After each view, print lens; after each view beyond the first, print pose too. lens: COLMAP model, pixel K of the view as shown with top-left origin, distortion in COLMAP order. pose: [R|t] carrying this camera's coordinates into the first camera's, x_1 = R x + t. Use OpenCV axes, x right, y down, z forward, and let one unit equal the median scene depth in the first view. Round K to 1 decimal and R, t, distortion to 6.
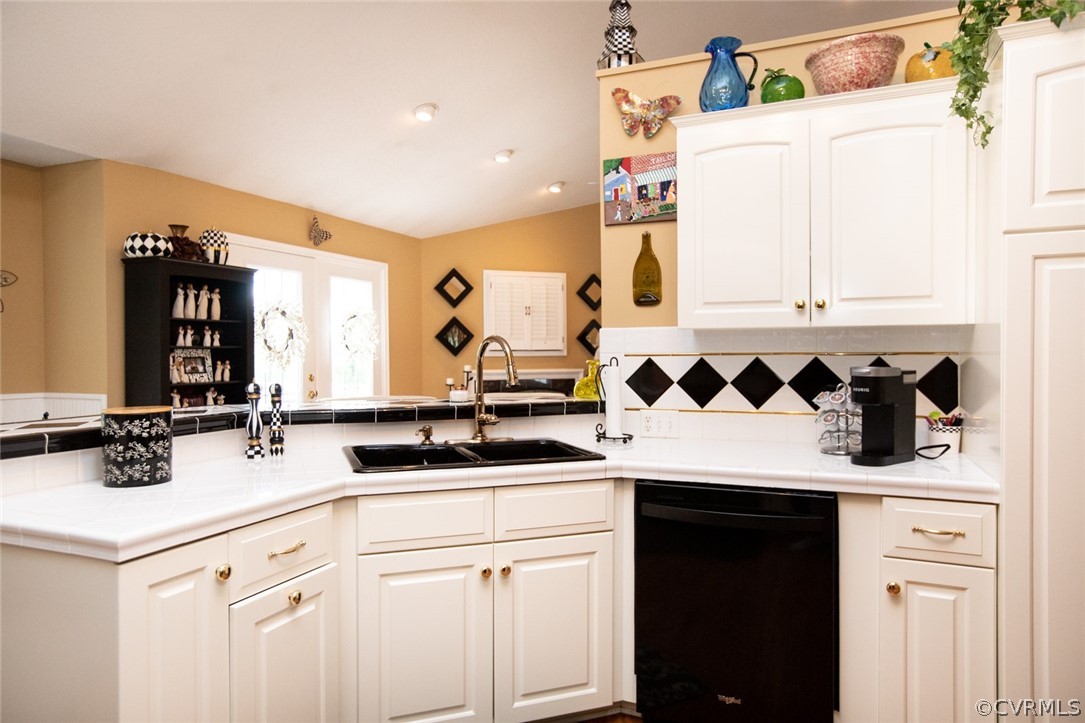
lens RADIAL K [[691.5, 0, 529.0], [0, 691.5, 357.2], [0, 0, 1]] dist [-0.025977, 0.000314]
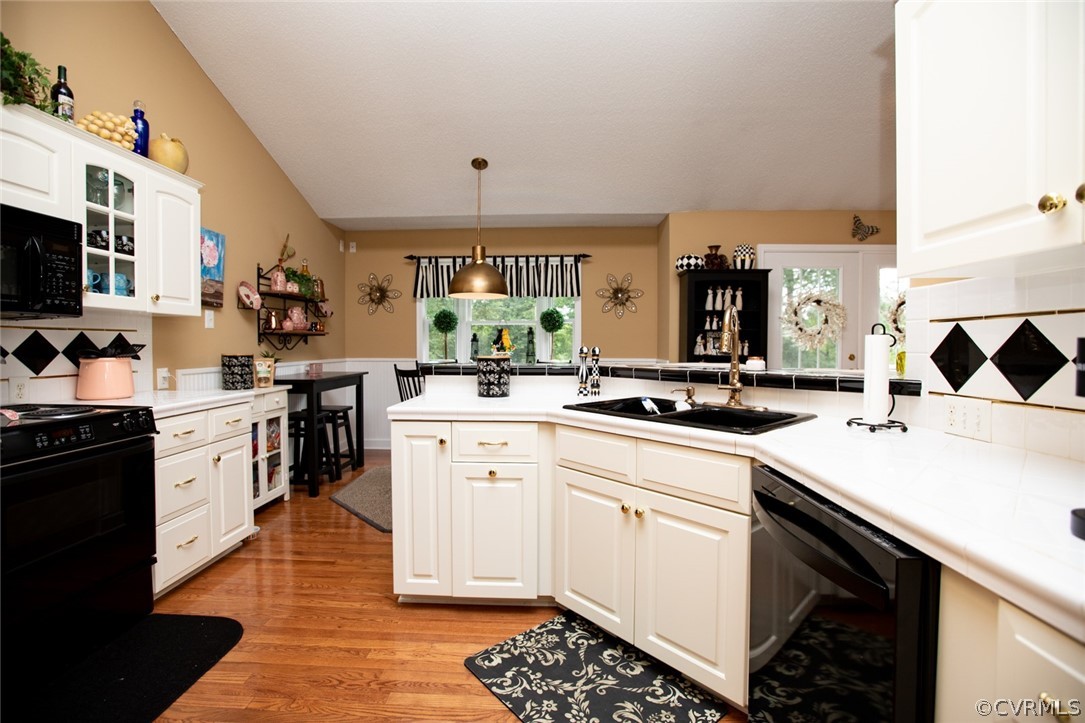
lens RADIAL K [[493.1, 0, 534.4], [0, 493.1, 358.1], [0, 0, 1]] dist [-0.054584, 0.018518]
pose [[0.365643, 0.031008, -0.930239, 0.323373], [-0.010963, 0.999519, 0.029009, 0.018364], [0.930691, -0.000409, 0.365807, 0.281309]]
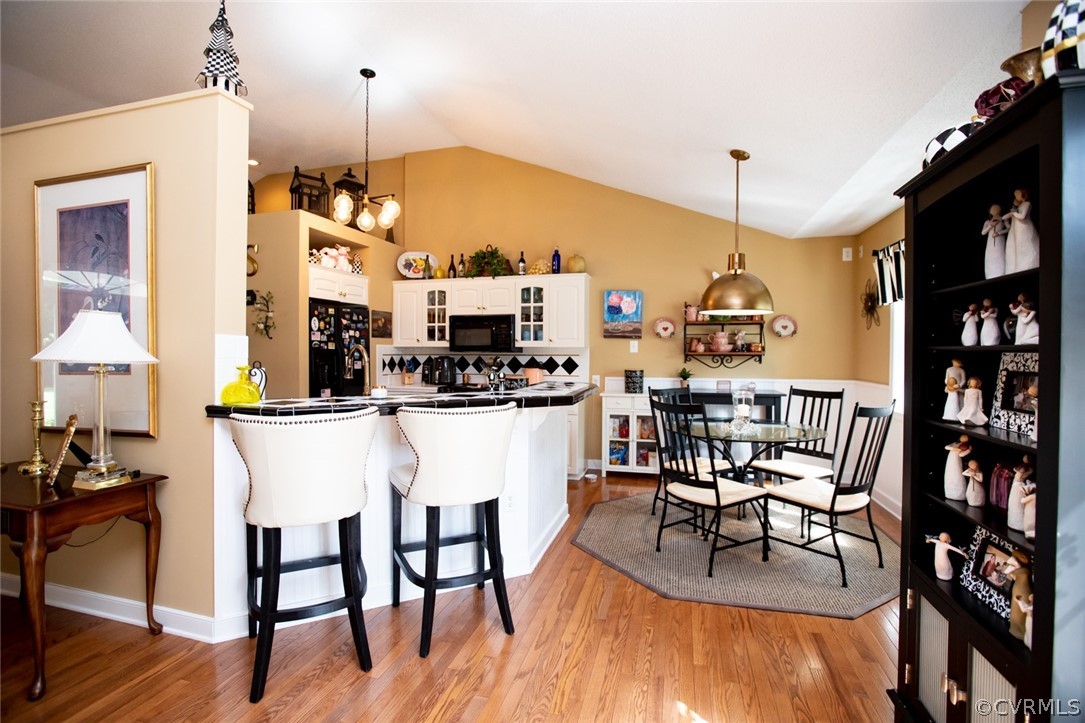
lens RADIAL K [[493.1, 0, 534.4], [0, 493.1, 358.1], [0, 0, 1]] dist [-0.054584, 0.018518]
pose [[-0.989213, 0.005341, -0.146384, -0.164949], [0.002060, 0.999743, 0.022561, -0.015953], [0.146467, 0.022016, -0.988971, 1.278604]]
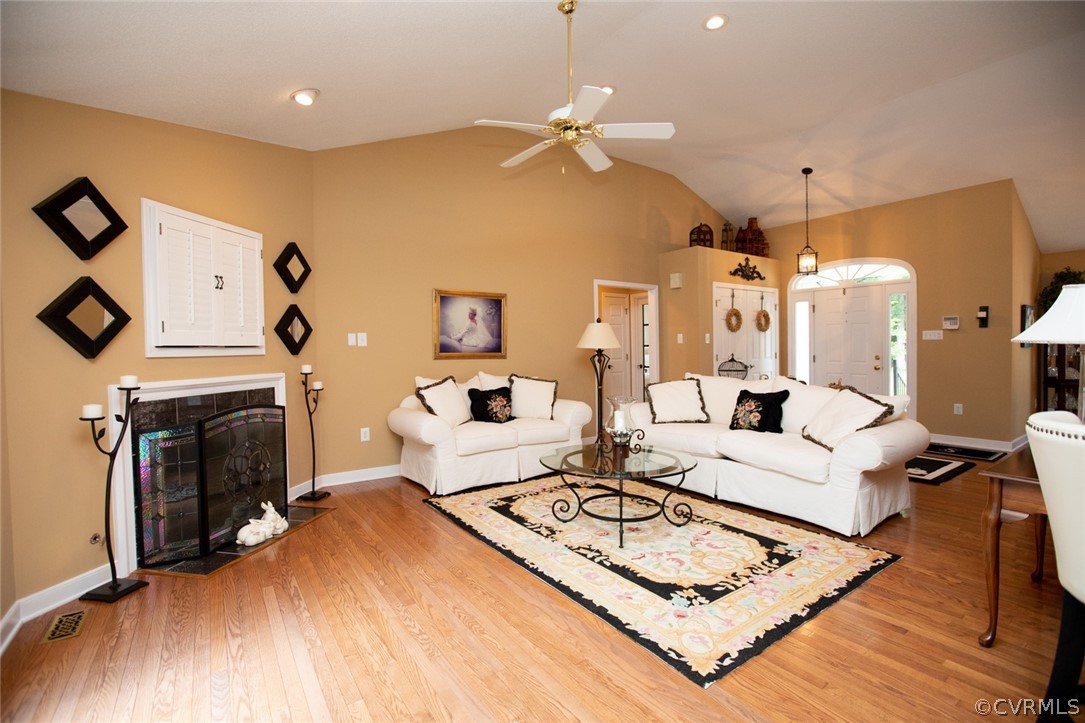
lens RADIAL K [[493.1, 0, 534.4], [0, 493.1, 358.1], [0, 0, 1]] dist [-0.054584, 0.018518]
pose [[0.522678, -0.019792, 0.852301, -0.394070], [0.015740, 0.999784, 0.013564, -0.002314], [-0.852385, 0.006326, 0.522876, 0.948074]]
